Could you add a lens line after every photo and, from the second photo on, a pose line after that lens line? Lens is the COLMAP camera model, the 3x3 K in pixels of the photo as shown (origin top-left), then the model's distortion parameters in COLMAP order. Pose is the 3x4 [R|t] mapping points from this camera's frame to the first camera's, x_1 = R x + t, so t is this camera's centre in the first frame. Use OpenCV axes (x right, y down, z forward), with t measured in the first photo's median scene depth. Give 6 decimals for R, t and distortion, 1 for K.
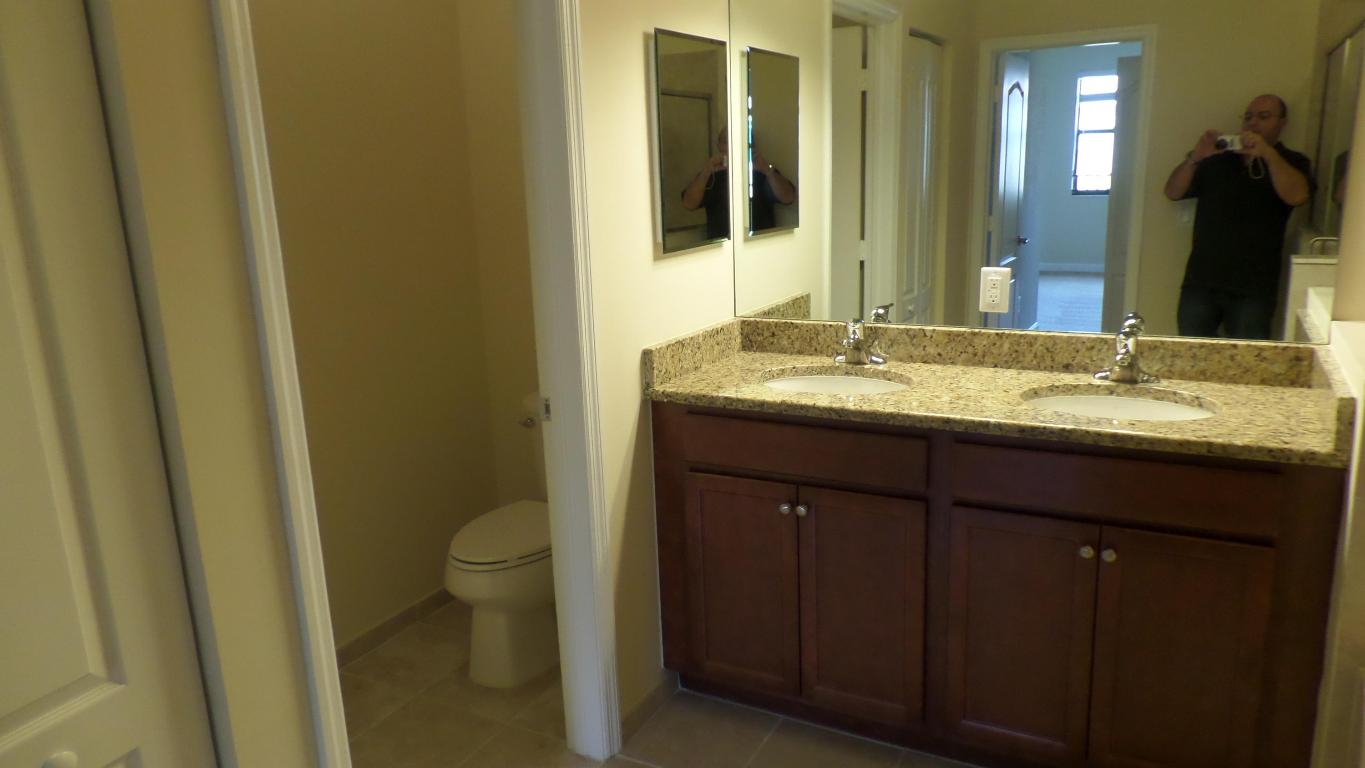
lens RADIAL K [[939.1, 0, 682.5], [0, 939.1, 384.0], [0, 0, 1]] dist [-0.005864, -0.004363]
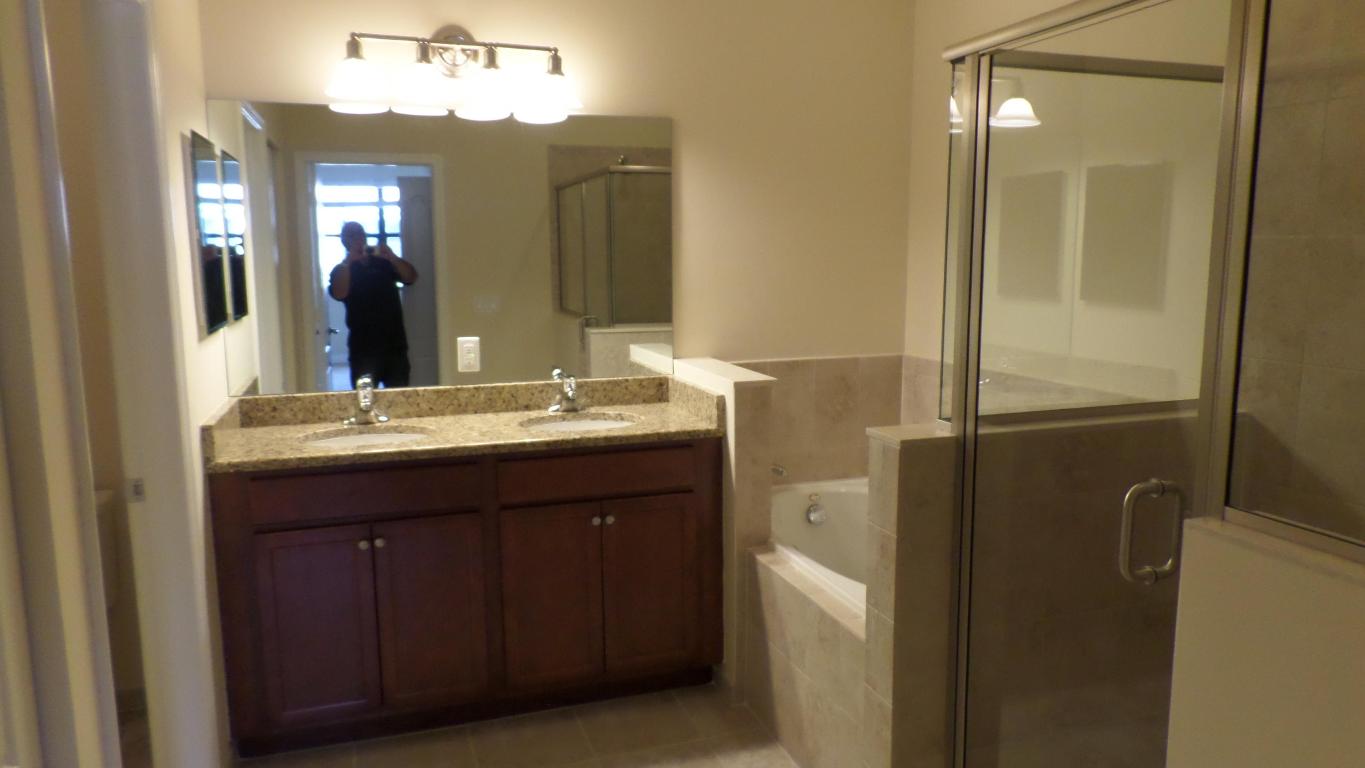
lens RADIAL K [[939.1, 0, 682.5], [0, 939.1, 384.0], [0, 0, 1]] dist [-0.005864, -0.004363]
pose [[0.683336, -0.072360, 0.726510, -0.430543], [0.148069, 0.988133, -0.040853, 0.038989], [-0.714932, 0.135490, 0.685941, -0.106739]]
